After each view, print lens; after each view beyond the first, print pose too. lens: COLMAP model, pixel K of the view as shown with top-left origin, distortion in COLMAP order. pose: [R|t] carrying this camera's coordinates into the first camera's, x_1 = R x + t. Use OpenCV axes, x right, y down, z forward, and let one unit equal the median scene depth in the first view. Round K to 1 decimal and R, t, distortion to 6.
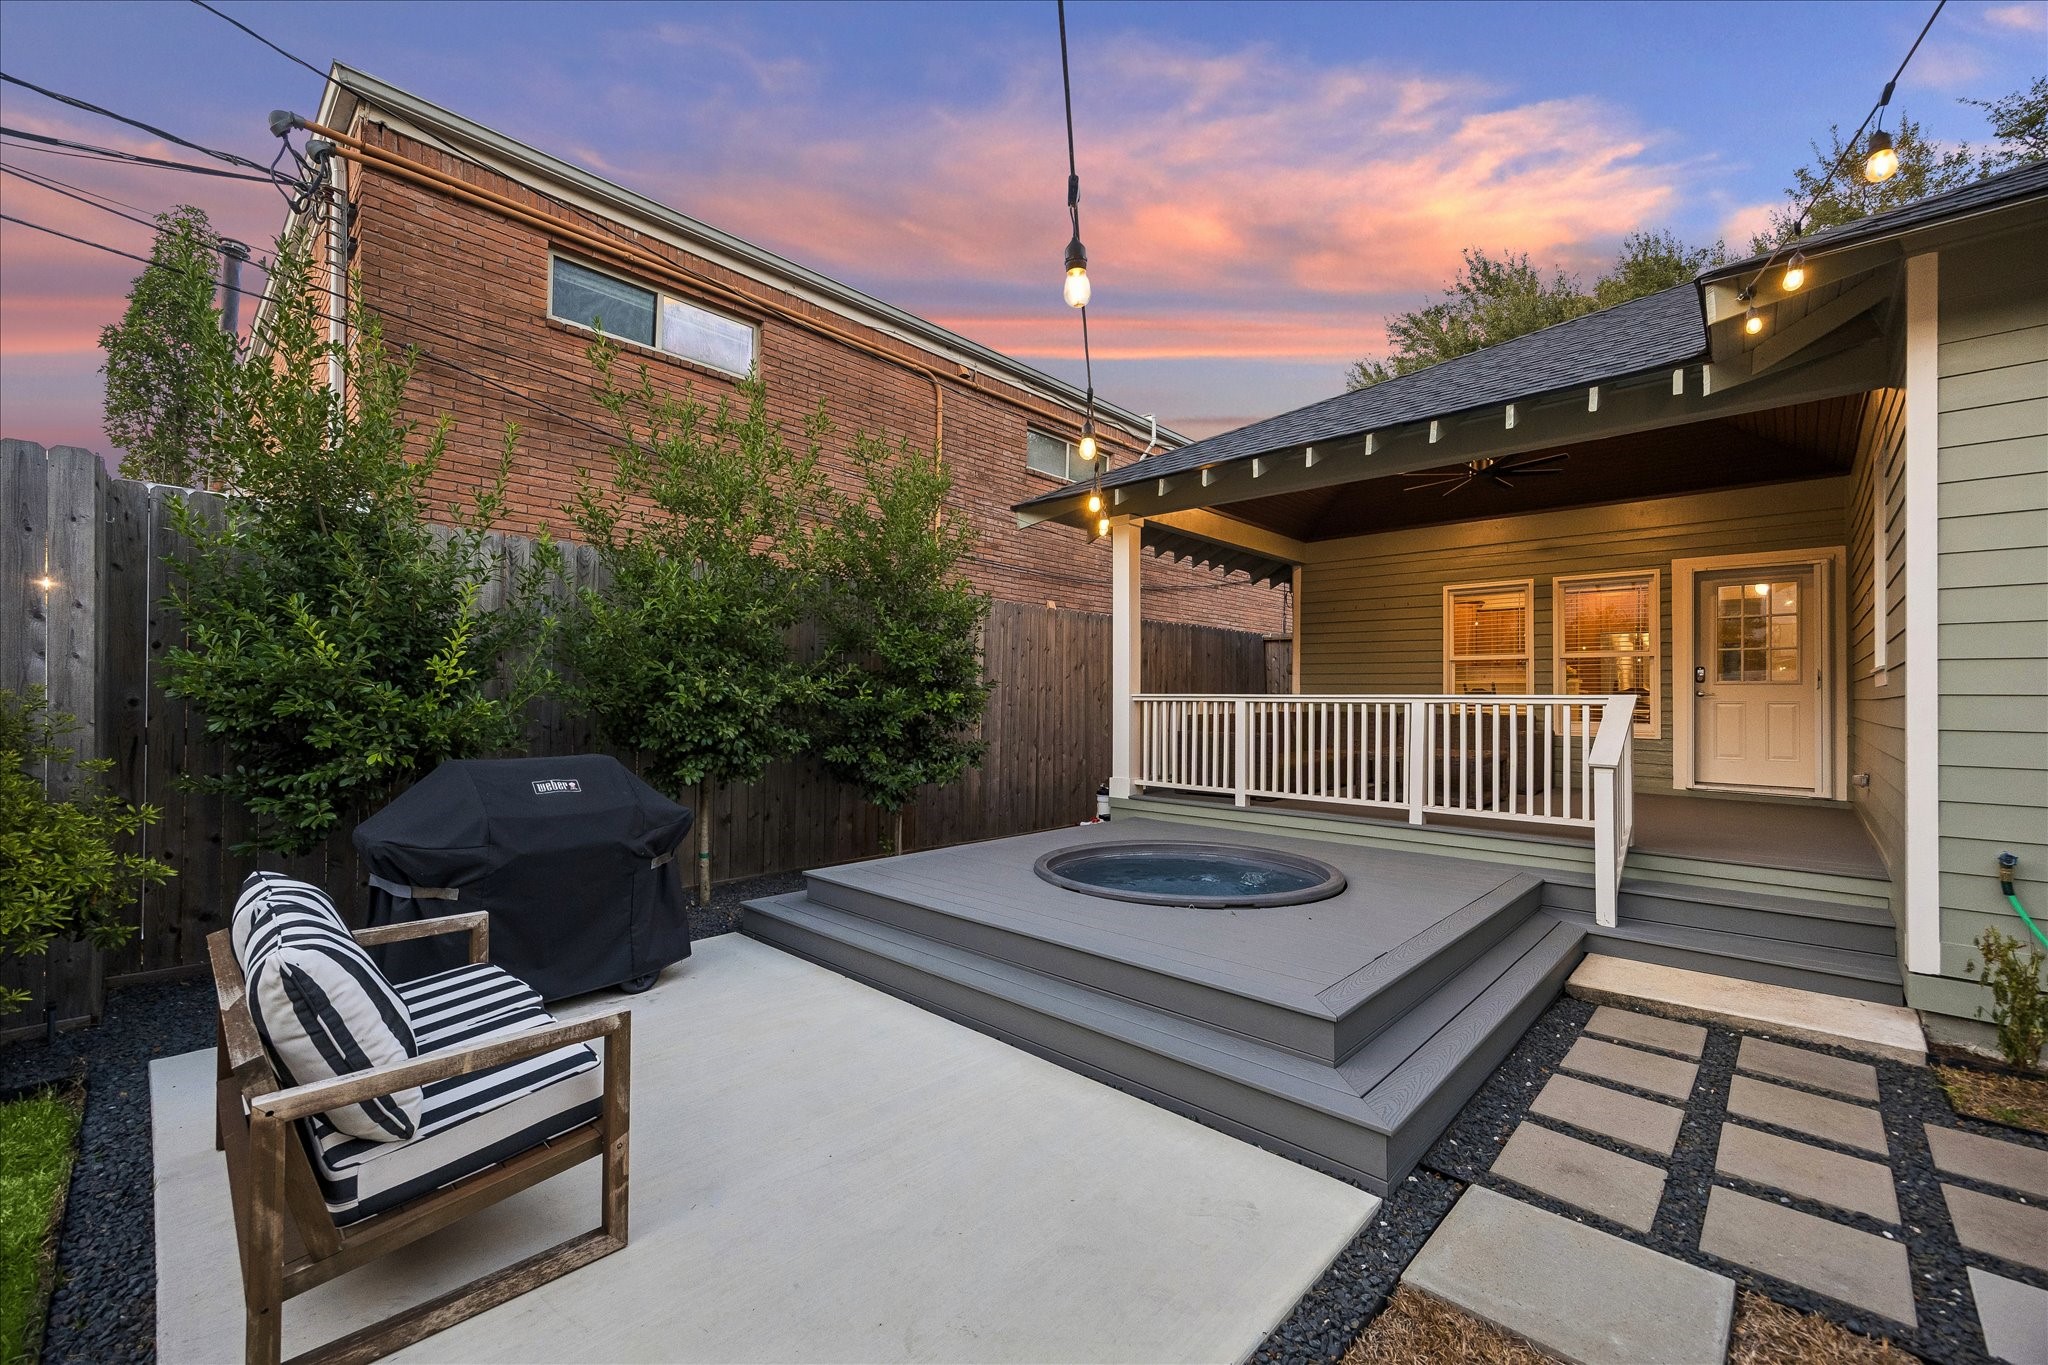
lens RADIAL K [[827.6, 0, 1024.0], [0, 827.6, 682.5], [0, 0, 1]] dist [0.011431, 0.000029]
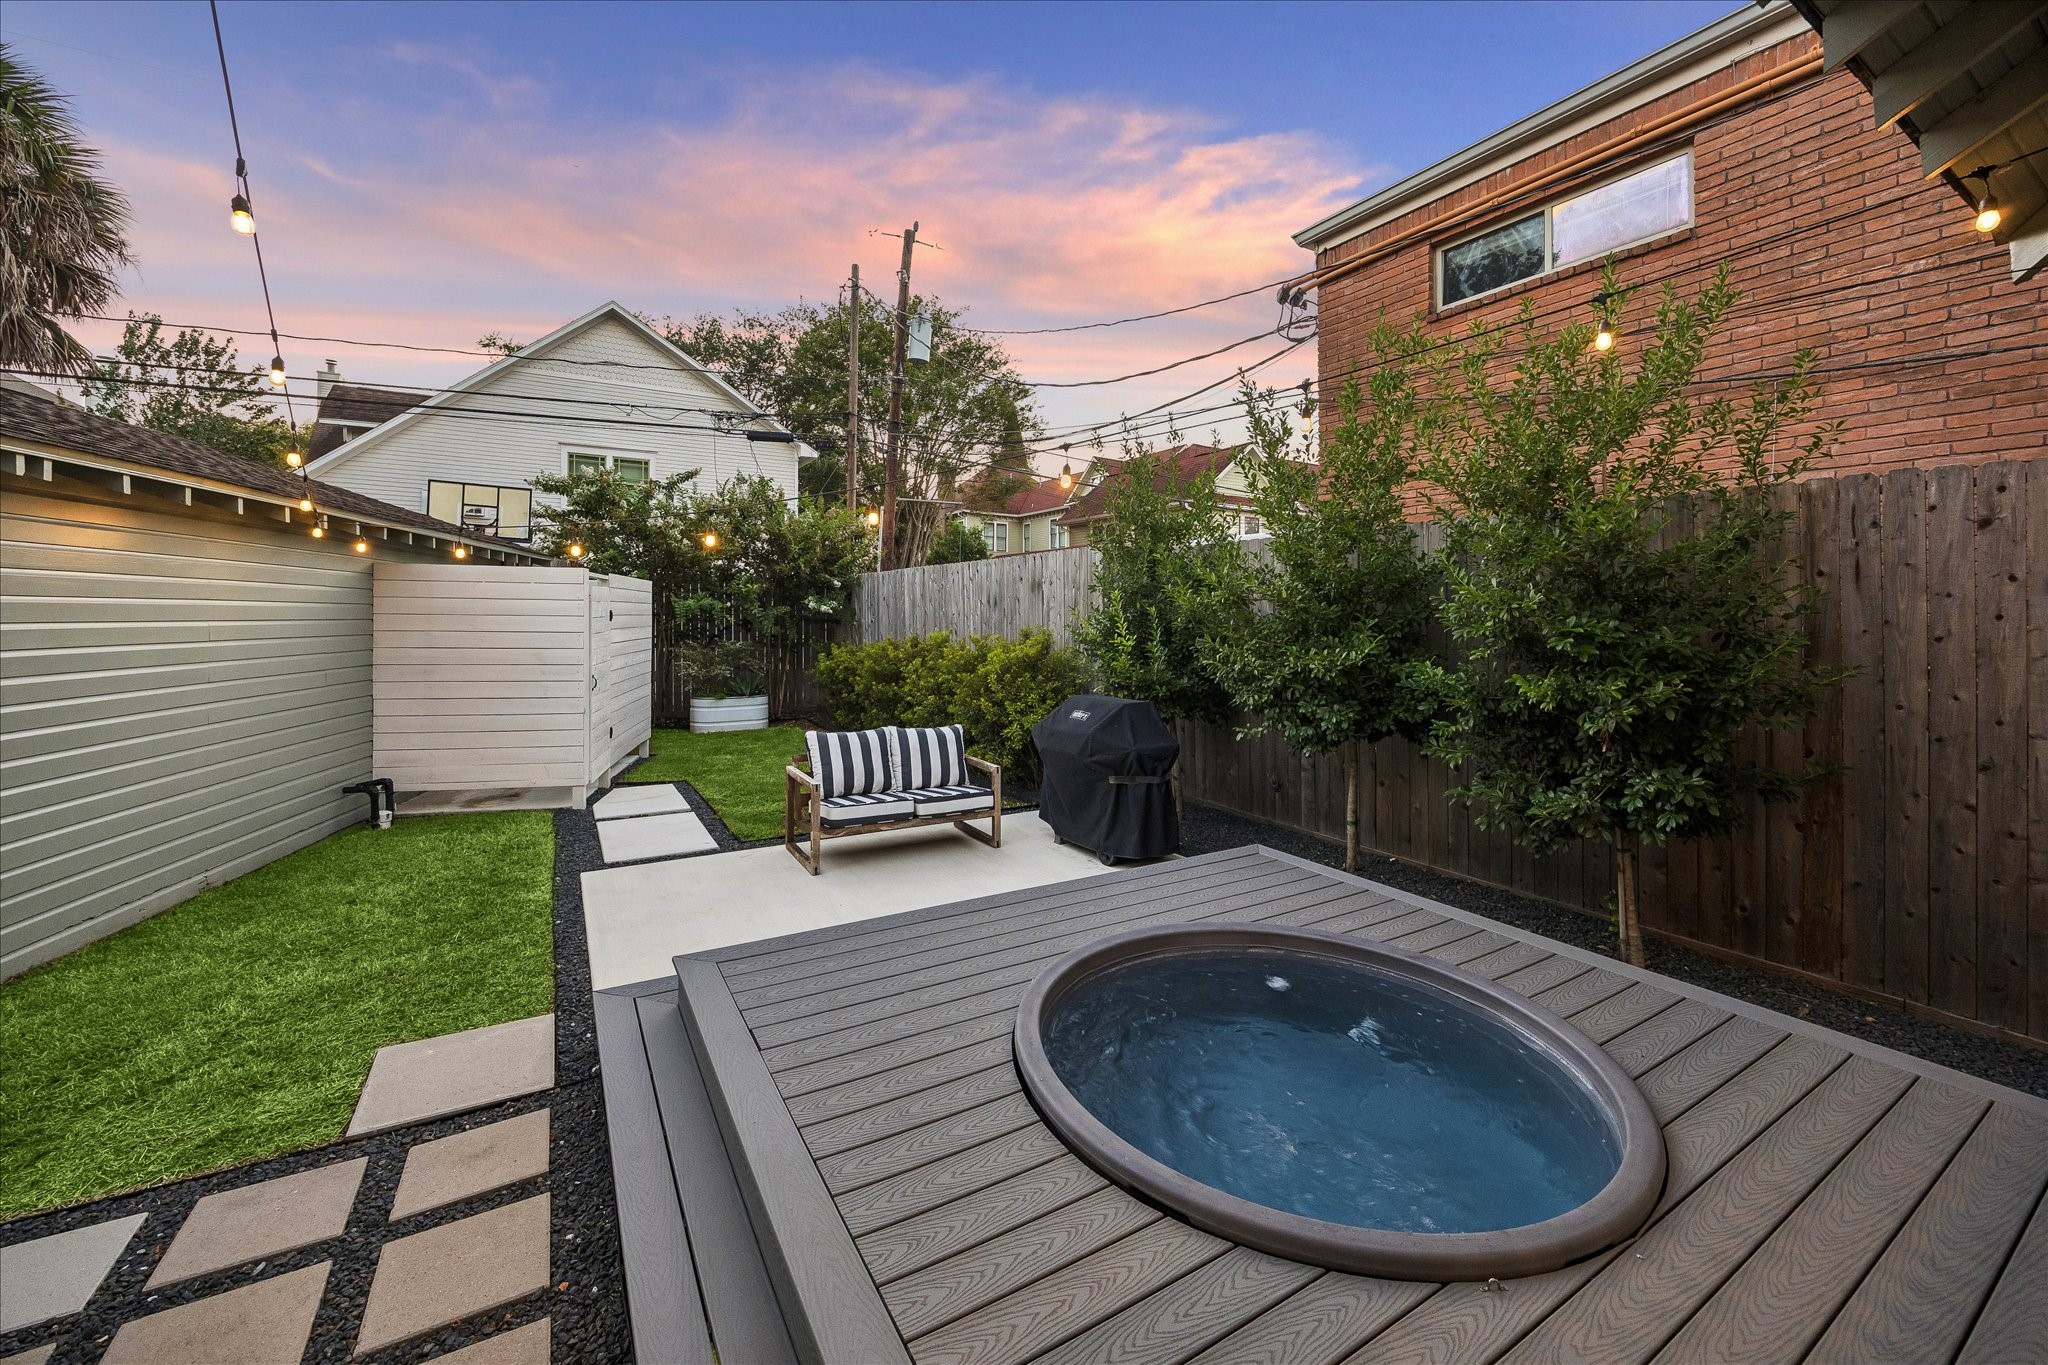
lens RADIAL K [[786.3, 0, 1028.4], [0, 786.3, 619.9], [0, 0, 1]] dist [-0.000381, -0.000068]
pose [[-0.269814, -0.004832, -0.962900, 0.651268], [0.005136, 0.999966, -0.006457, -0.036644], [0.962899, -0.006688, -0.269780, 0.882454]]
